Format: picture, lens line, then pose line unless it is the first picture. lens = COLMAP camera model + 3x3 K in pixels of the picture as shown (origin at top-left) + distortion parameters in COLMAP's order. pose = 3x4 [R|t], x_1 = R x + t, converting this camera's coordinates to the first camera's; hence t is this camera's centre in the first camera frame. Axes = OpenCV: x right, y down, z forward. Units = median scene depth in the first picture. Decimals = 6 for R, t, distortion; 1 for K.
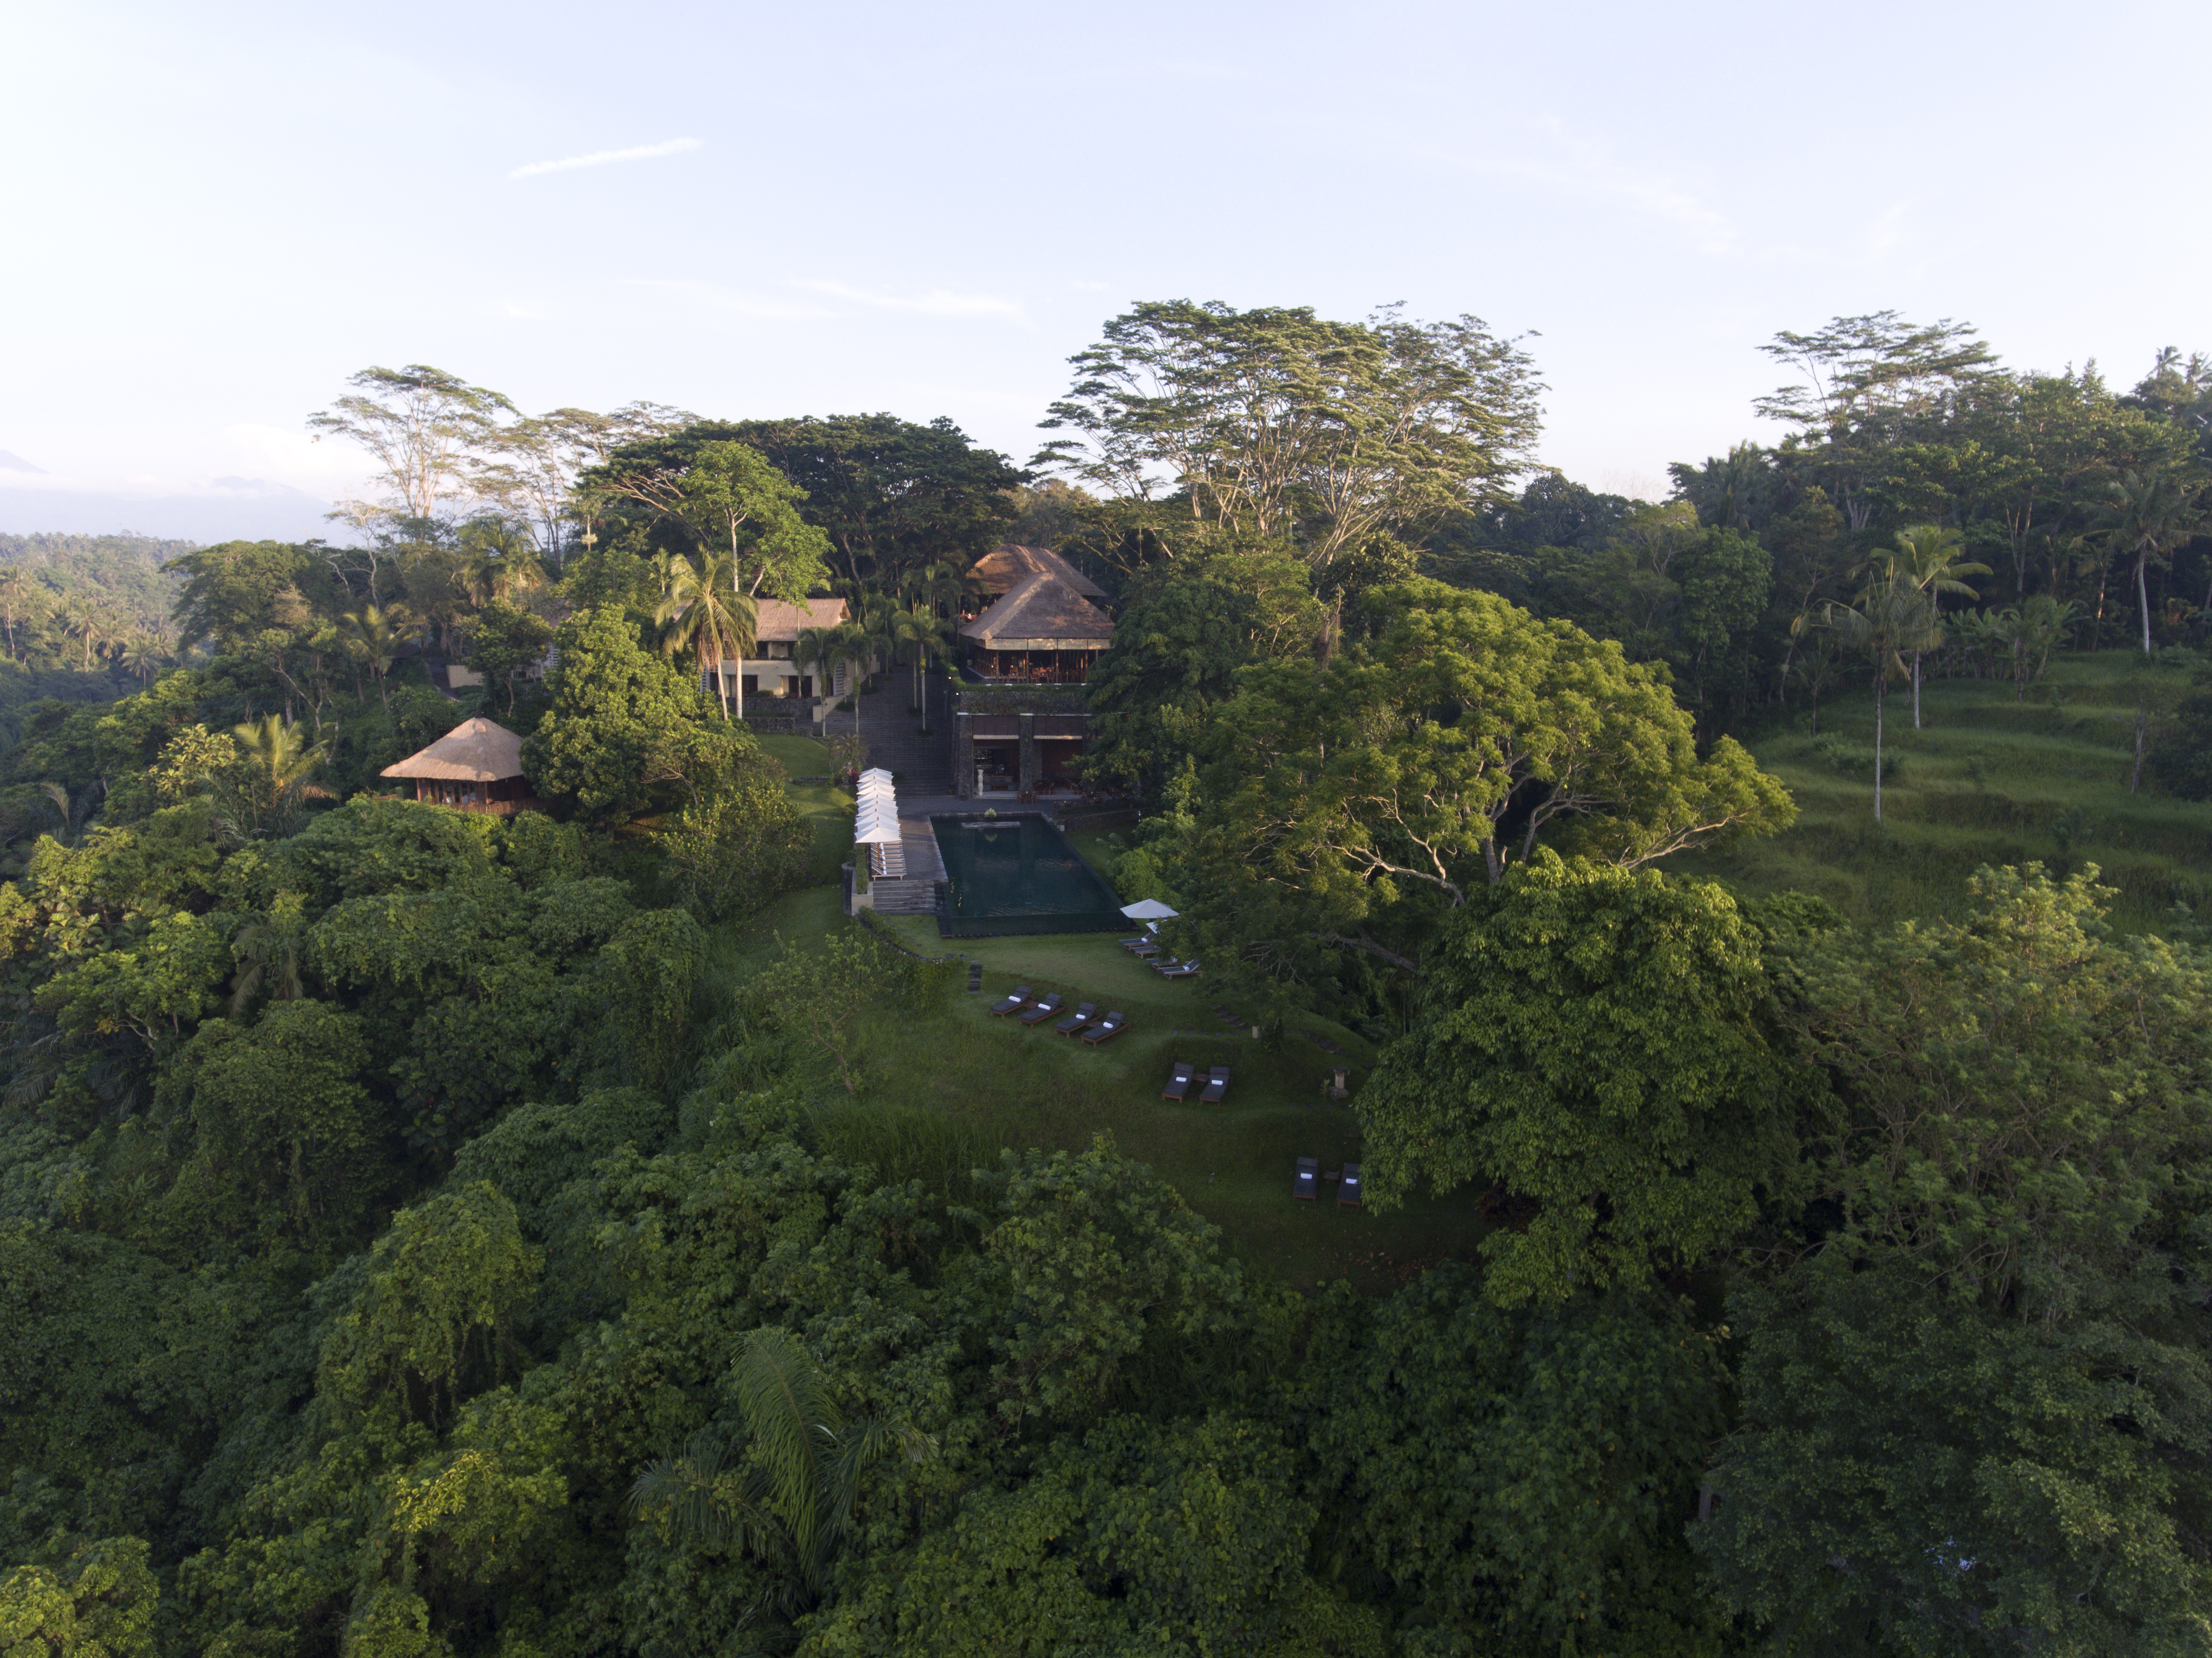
lens RADIAL K [[1292.8, 0, 1111.6], [0, 1292.8, 816.9], [0, 0, 1]] dist [-0.009606, 0.004382]
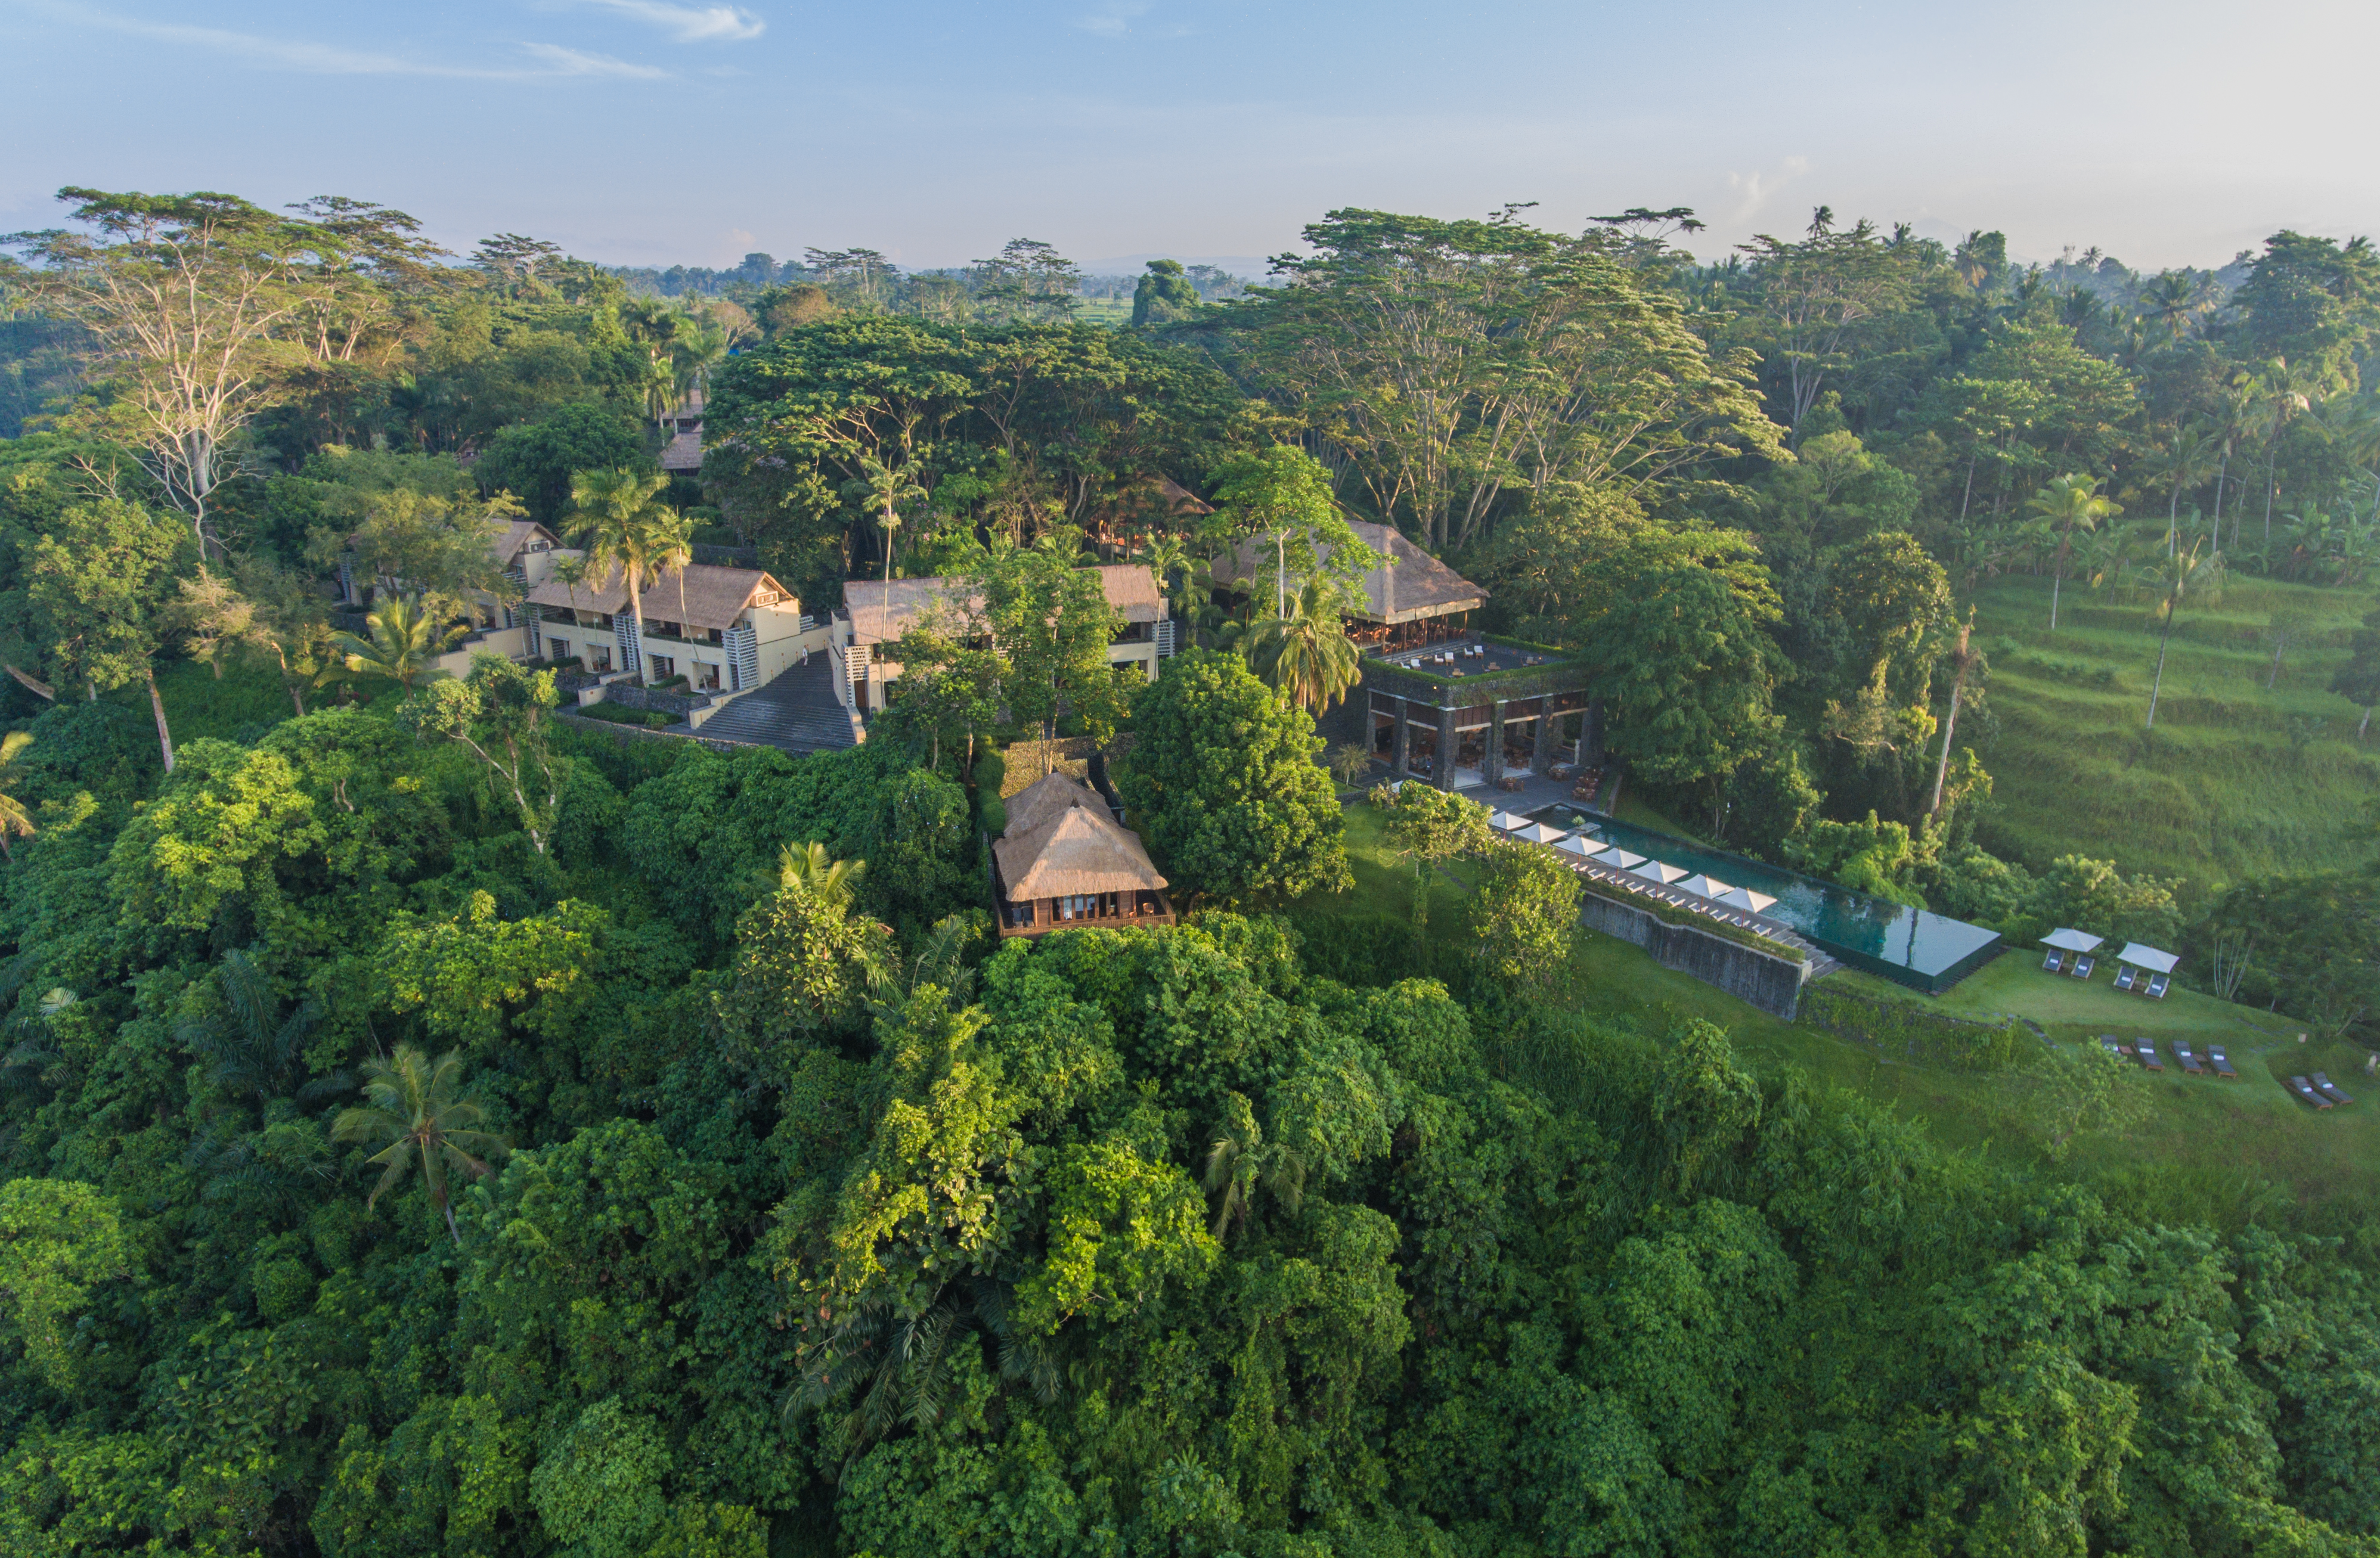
lens RADIAL K [[1411.2, 0, 1185.8], [0, 1411.2, 788.1], [0, 0, 1]] dist [-0.005001, 0.001418]
pose [[0.872281, -0.157423, 0.462972, -0.816275], [0.084074, 0.980947, 0.175144, -0.231812], [-0.481723, -0.113851, 0.868897, 0.171722]]
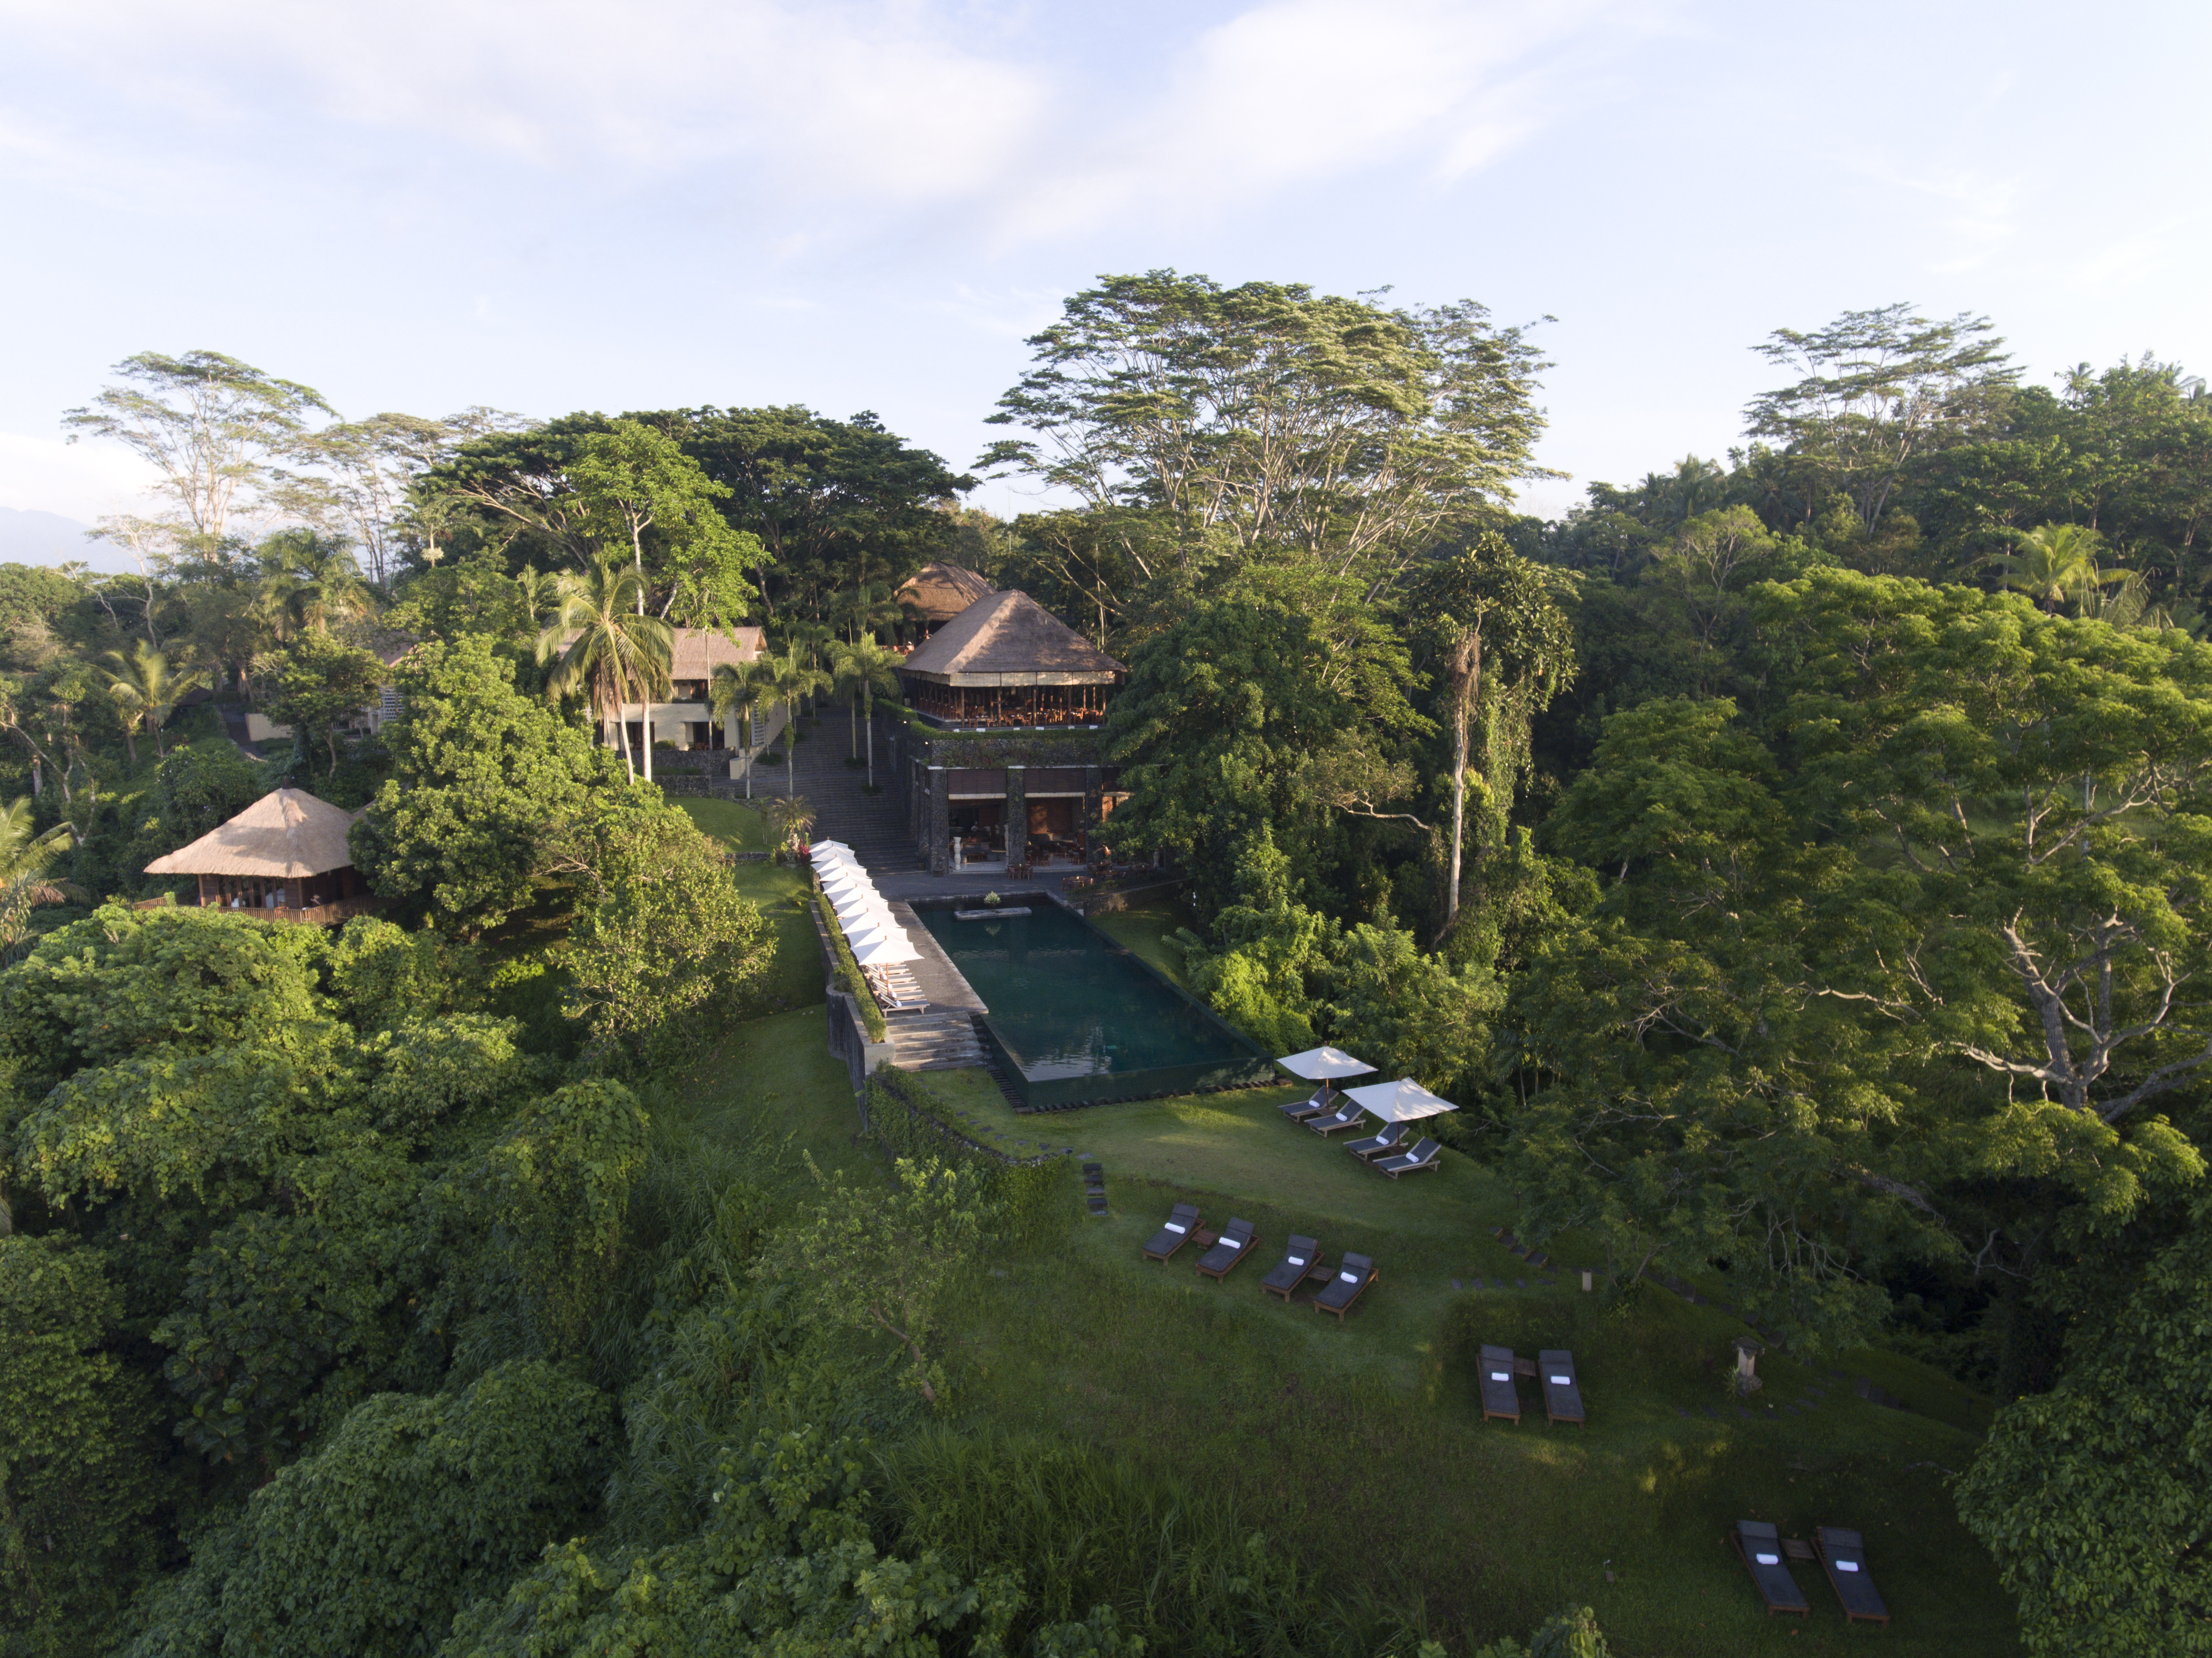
lens RADIAL K [[1292.8, 0, 1103.6], [0, 1292.8, 813.7], [0, 0, 1]] dist [-0.009606, 0.004382]
pose [[0.993819, -0.025738, 0.107989, -0.102002], [0.028554, 0.999289, -0.024605, -0.029919], [-0.107279, 0.027537, 0.993848, 0.207743]]
